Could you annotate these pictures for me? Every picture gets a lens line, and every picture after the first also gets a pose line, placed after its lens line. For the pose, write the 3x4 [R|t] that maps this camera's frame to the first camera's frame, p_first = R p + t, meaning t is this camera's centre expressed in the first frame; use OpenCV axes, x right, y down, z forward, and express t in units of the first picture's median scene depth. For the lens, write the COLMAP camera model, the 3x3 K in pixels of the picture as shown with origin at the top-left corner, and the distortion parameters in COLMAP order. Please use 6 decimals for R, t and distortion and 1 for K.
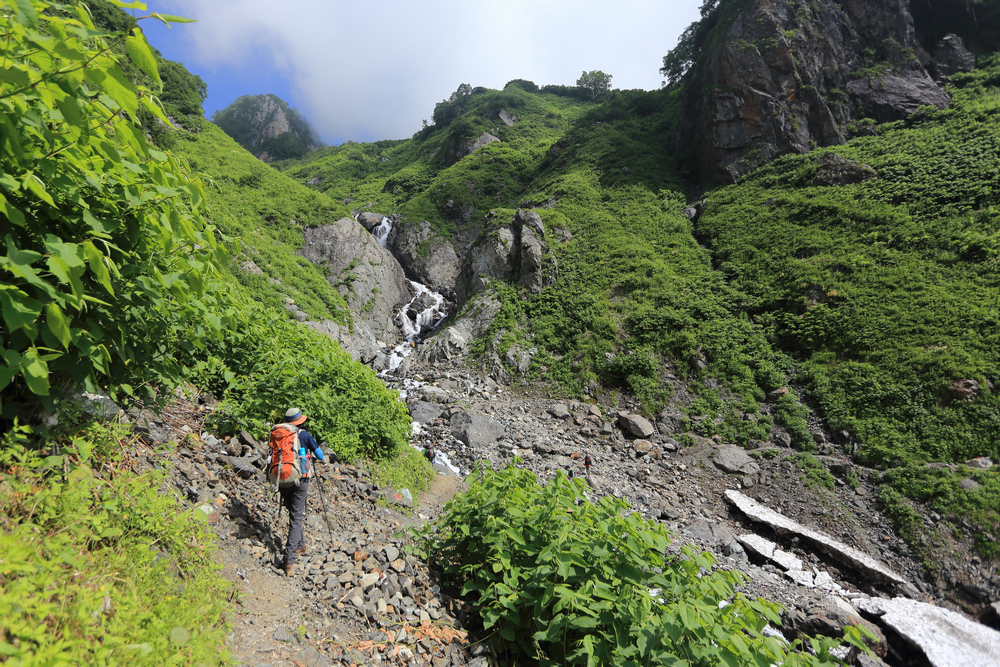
lens RADIAL K [[570.4, 0, 485.0], [0, 570.4, 289.9], [0, 0, 1]] dist [-0.005121, 0.002329]
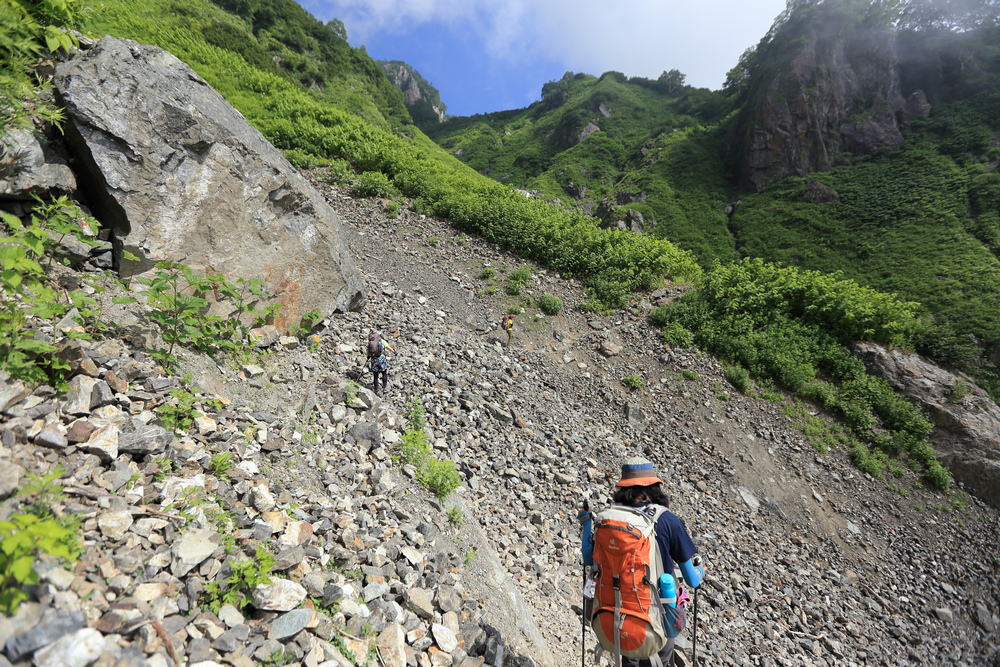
lens RADIAL K [[465.9, 0, 503.6], [0, 465.9, 331.9], [0, 0, 1]] dist [-0.028059, 0.005950]
pose [[0.994933, 0.043372, -0.090706, -0.163344], [-0.019750, 0.968901, 0.246659, -0.106813], [0.098583, -0.243618, 0.964848, -0.476482]]
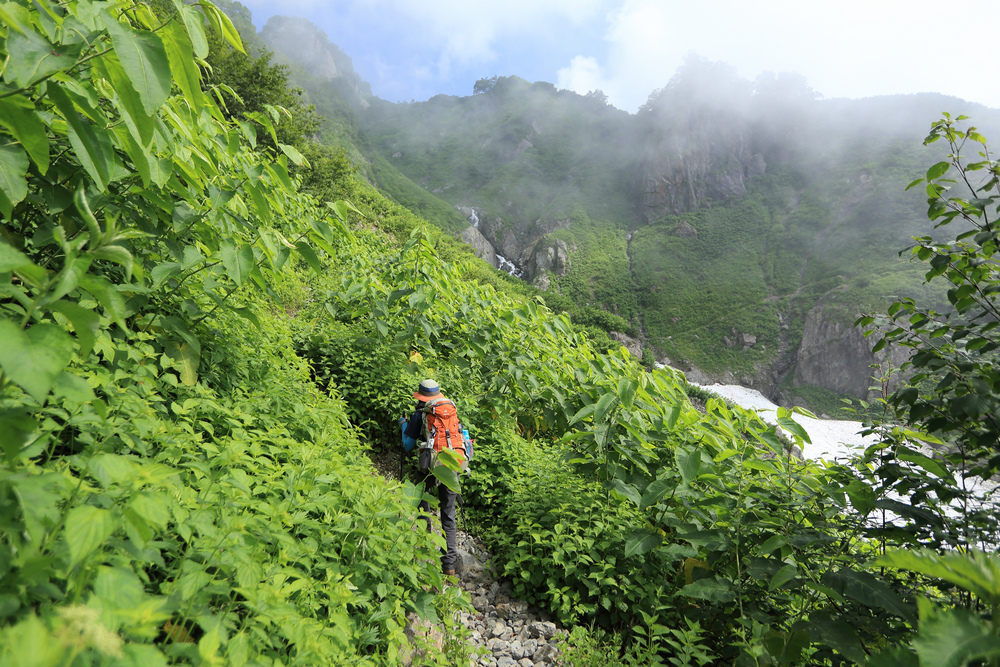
lens RADIAL K [[599.8, 0, 498.0], [0, 599.8, 335.0], [0, 0, 1]] dist [0.000027, -0.000076]
pose [[0.997884, 0.027778, 0.058779, -0.292645], [-0.041704, 0.967094, 0.250979, -0.334001], [-0.049873, -0.252899, 0.966206, -1.390877]]
